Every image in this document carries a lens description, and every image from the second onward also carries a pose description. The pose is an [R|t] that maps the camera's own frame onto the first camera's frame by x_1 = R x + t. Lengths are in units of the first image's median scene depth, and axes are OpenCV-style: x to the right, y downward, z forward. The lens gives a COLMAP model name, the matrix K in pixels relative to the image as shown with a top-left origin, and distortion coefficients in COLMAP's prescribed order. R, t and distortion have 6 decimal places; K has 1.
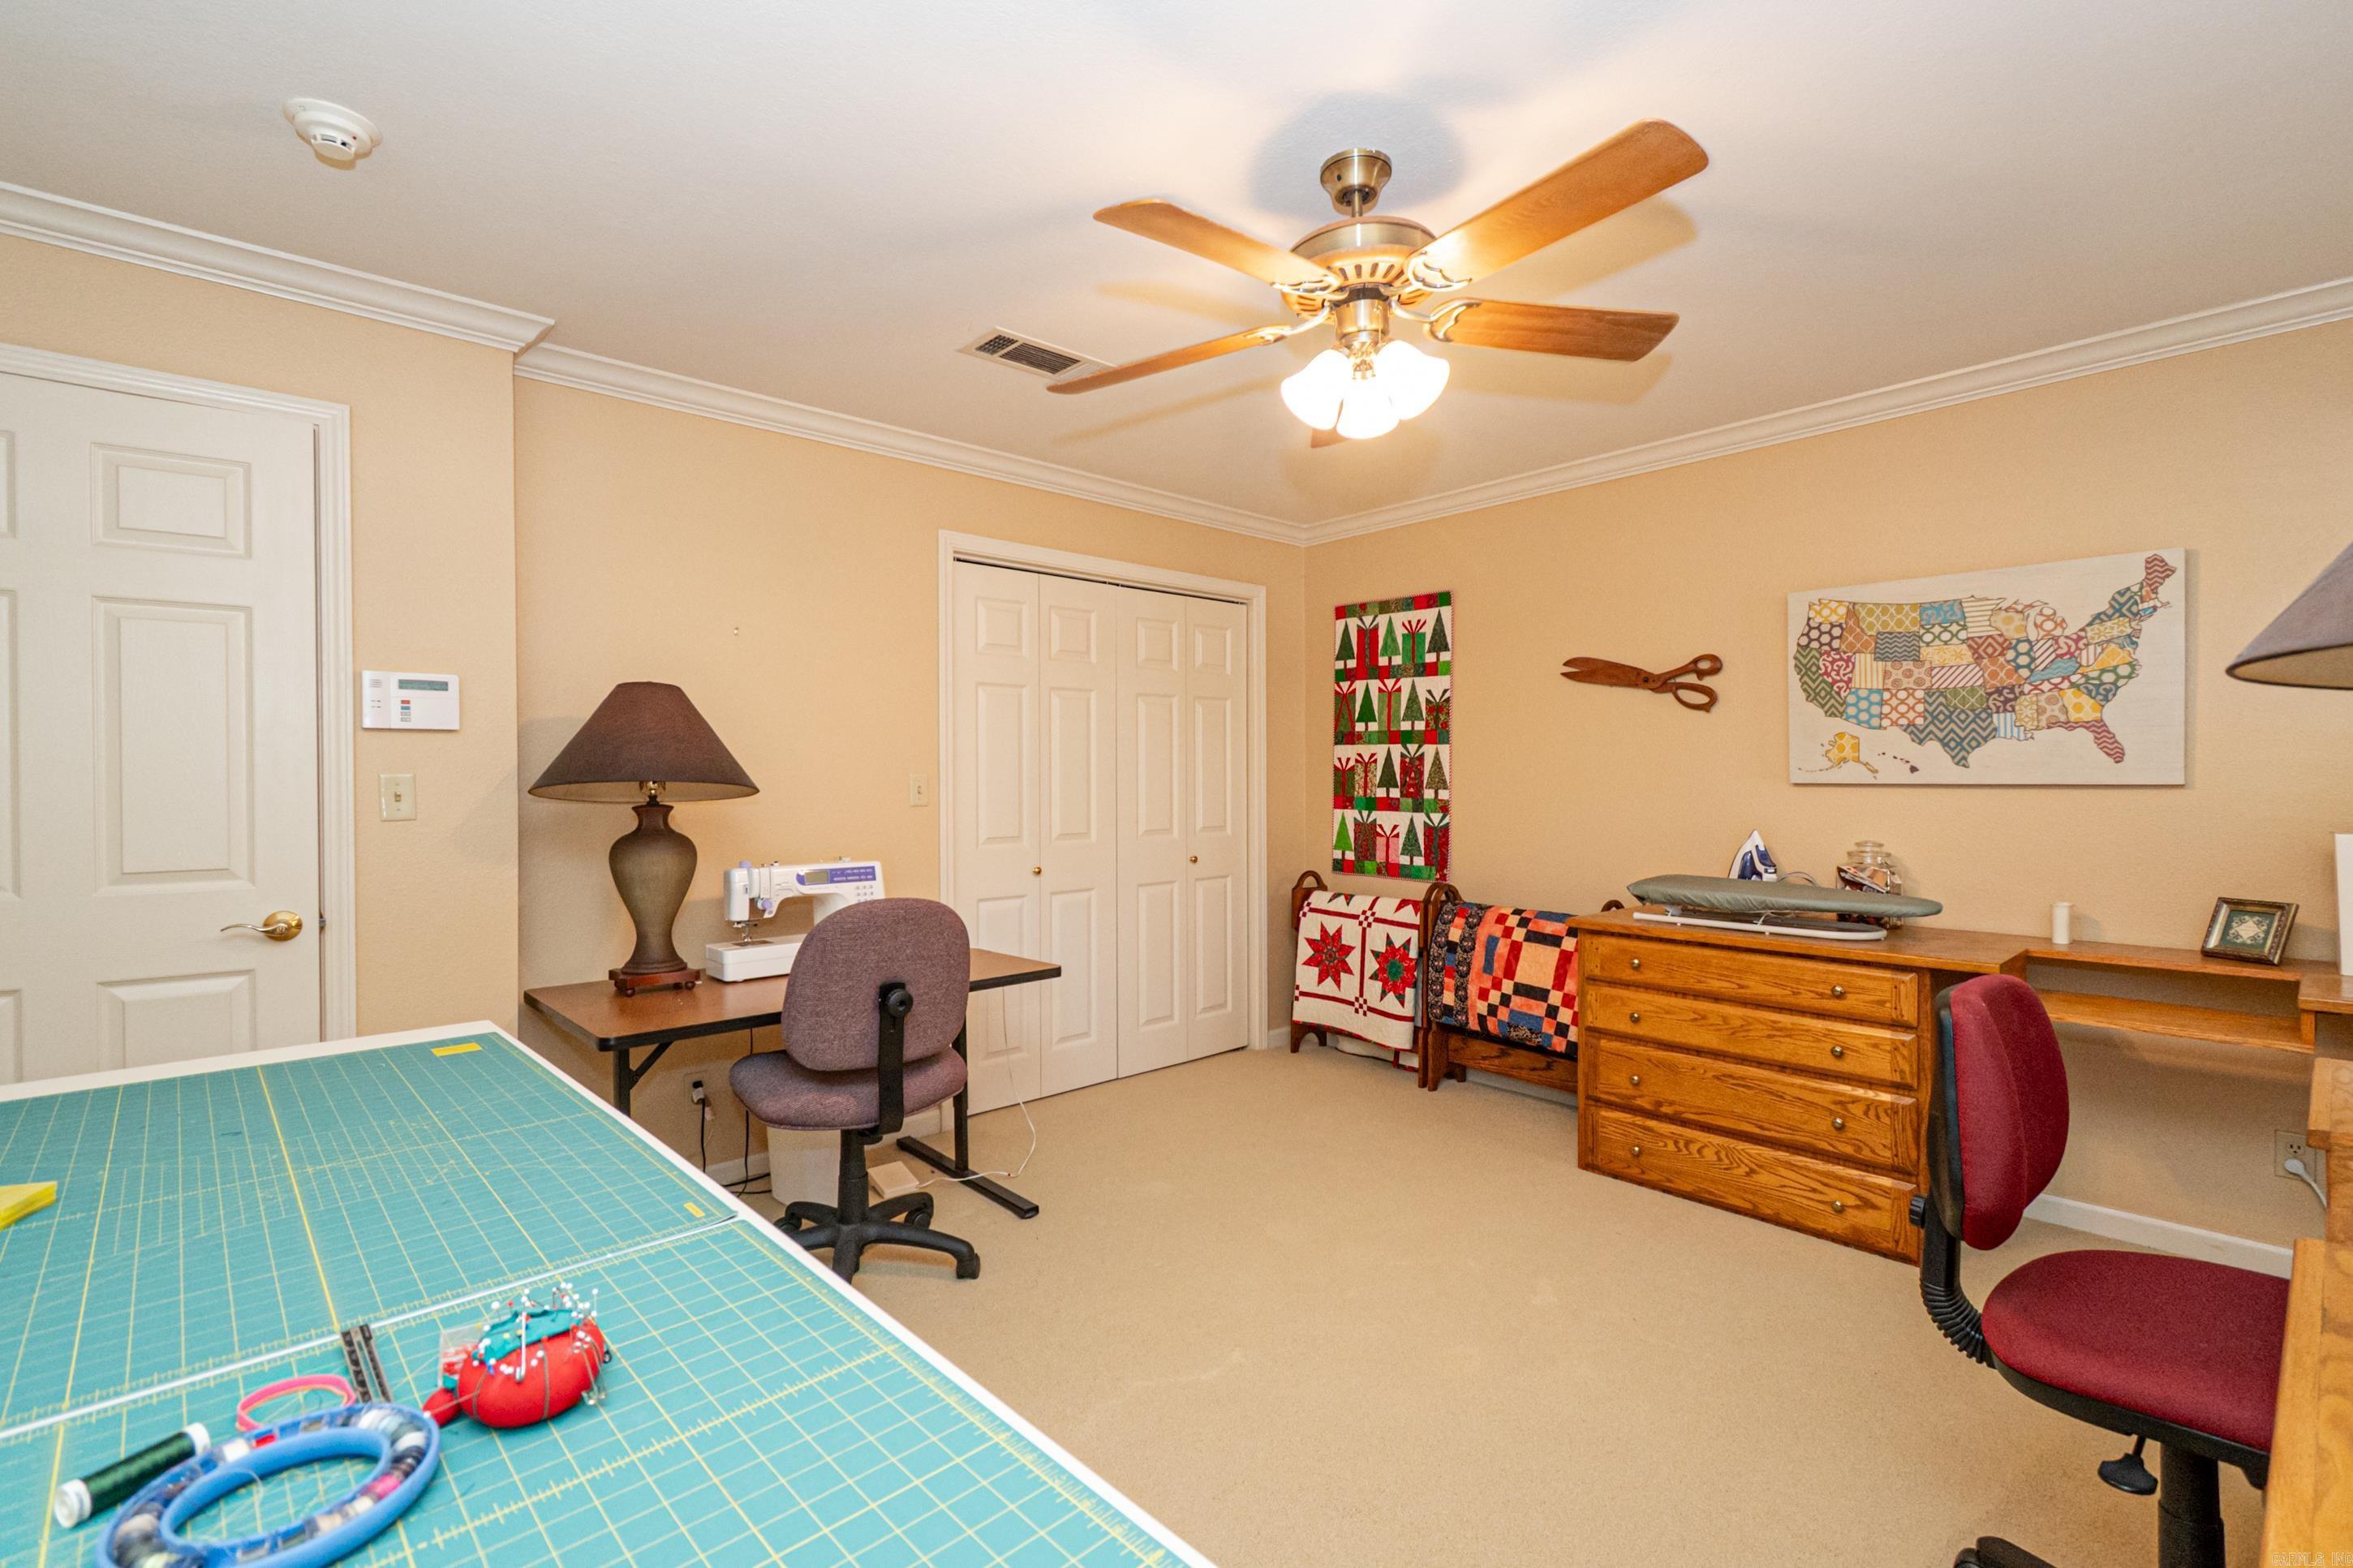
lens RADIAL K [[1038.7, 0, 1180.9], [0, 1038.7, 783.8], [0, 0, 1]] dist [0.001288, -0.003229]
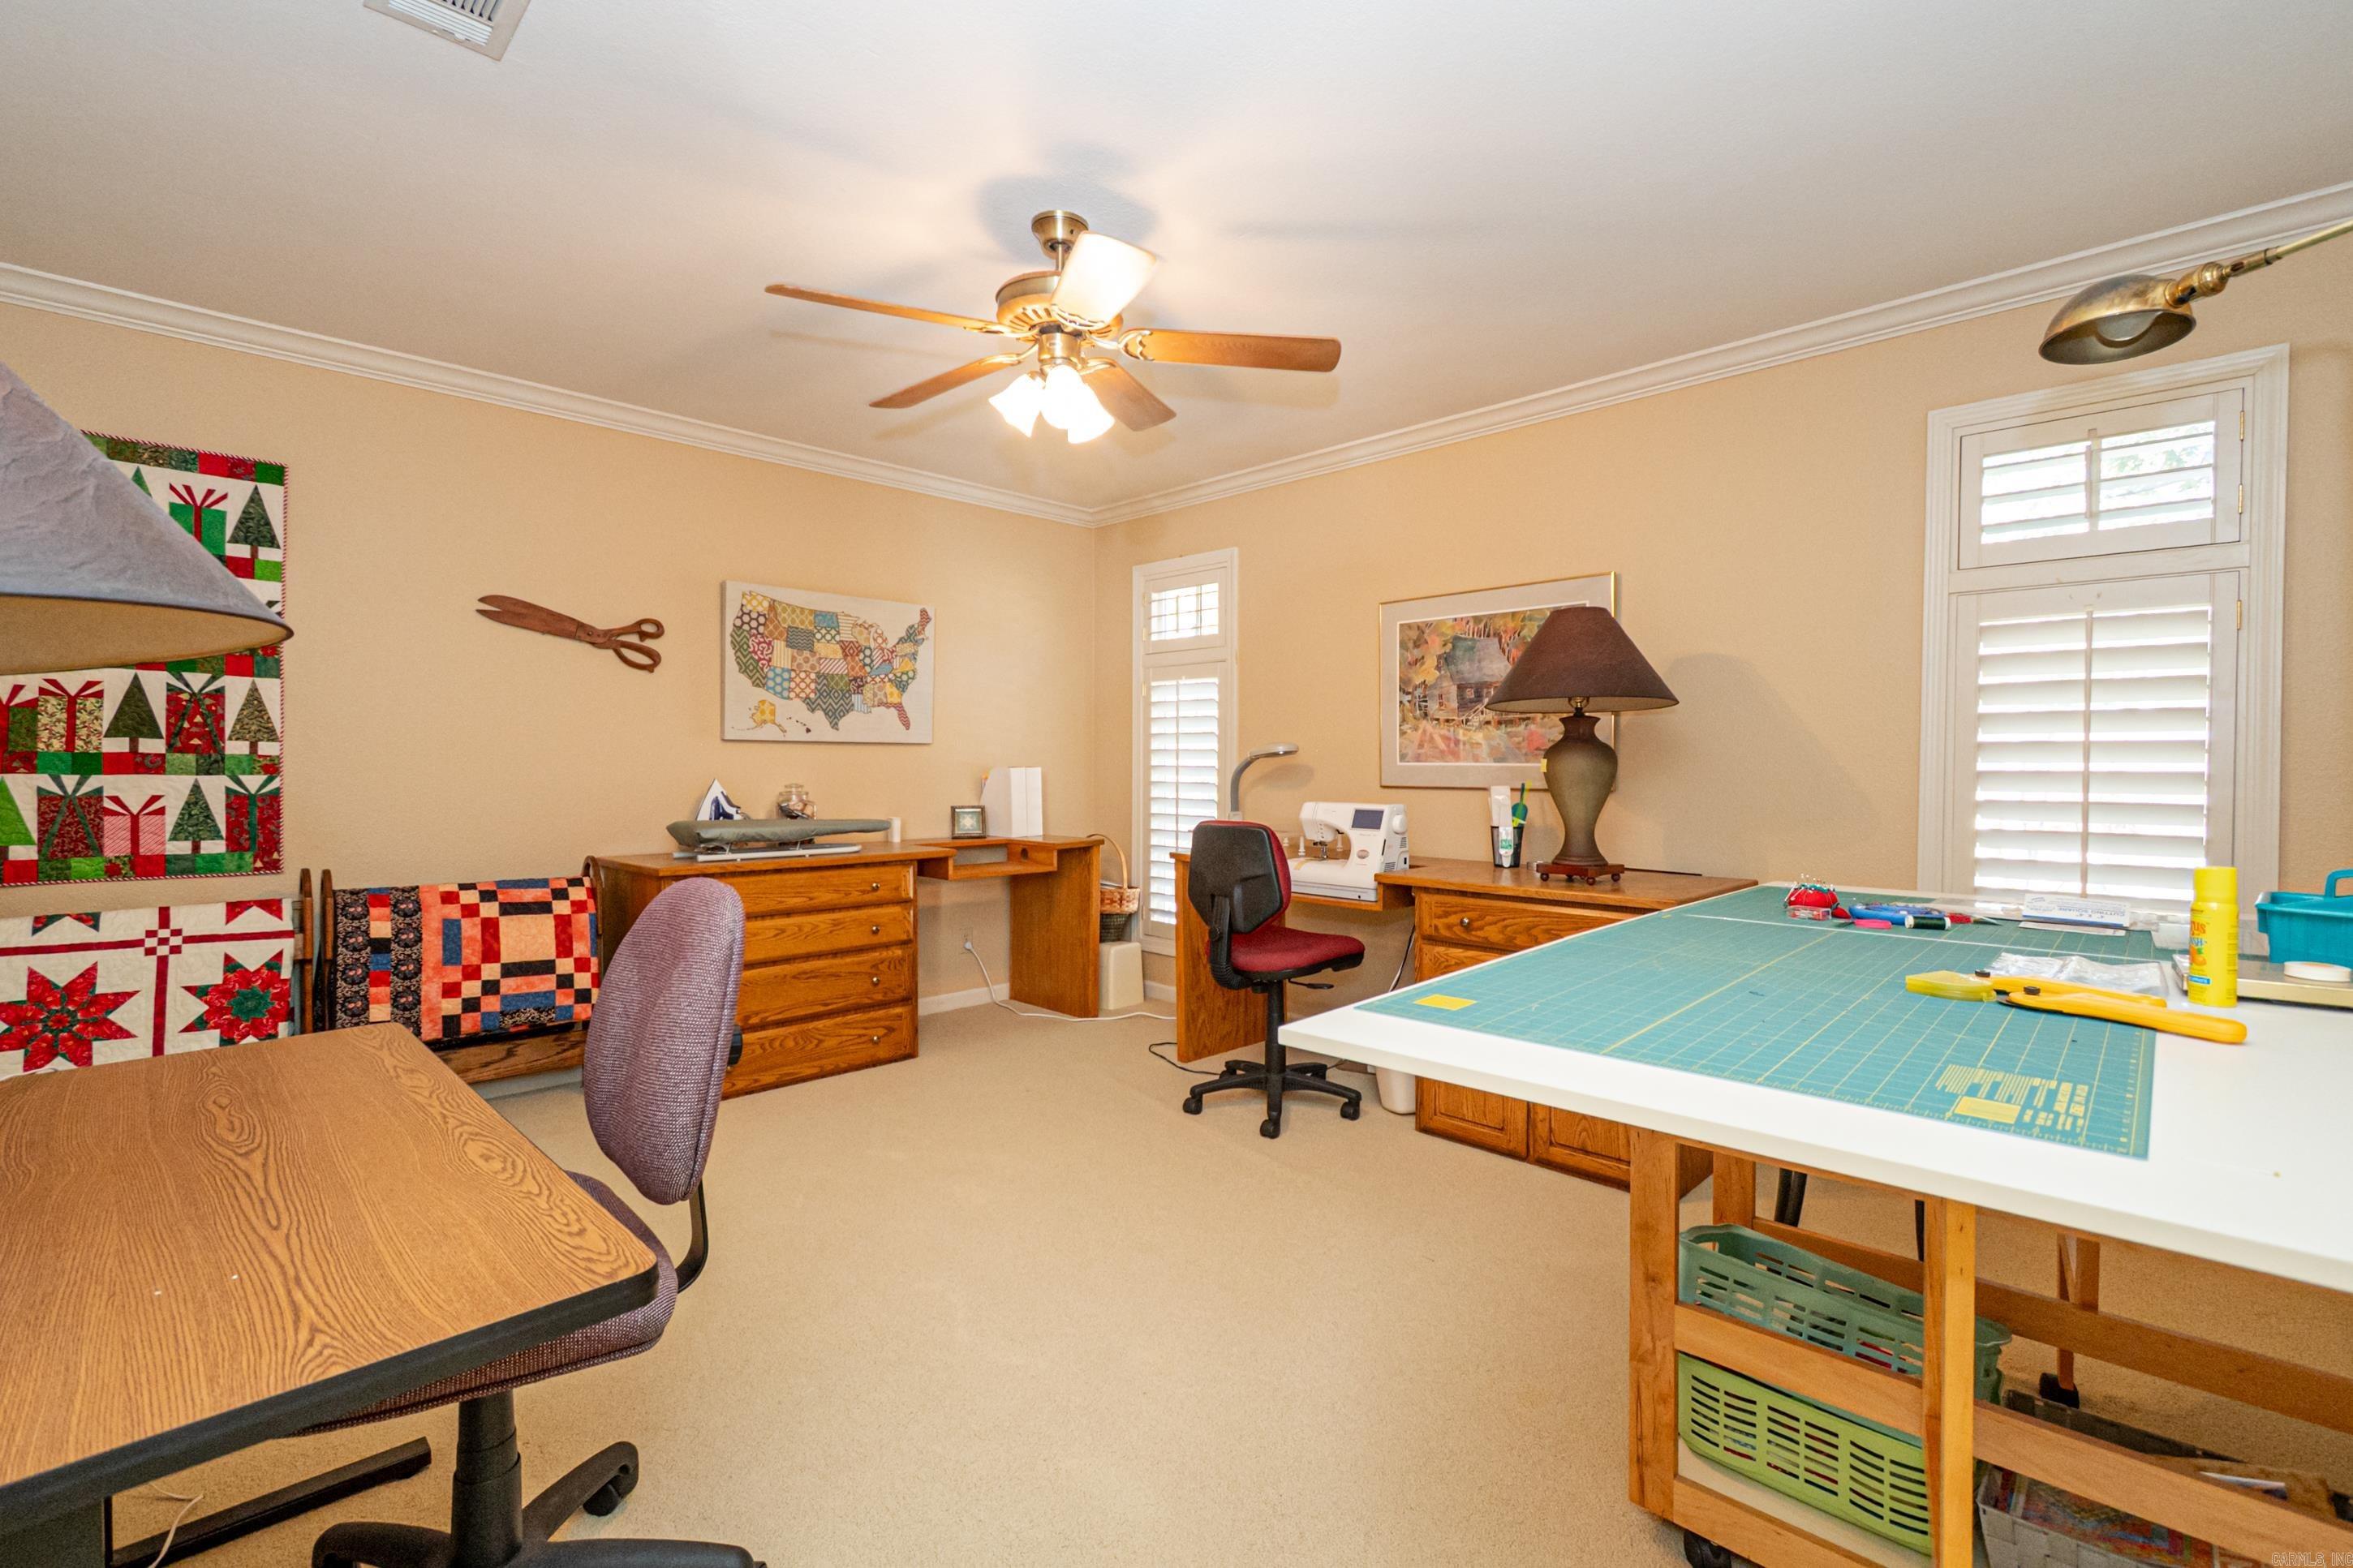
lens RADIAL K [[1038.7, 0, 1180.3], [0, 1038.7, 780.3], [0, 0, 1]] dist [0.001288, -0.003229]
pose [[-0.051509, -0.016730, 0.998532, -0.573336], [0.000938, 0.999858, 0.016801, 0.024338], [-0.998672, 0.001802, -0.051486, 0.482497]]
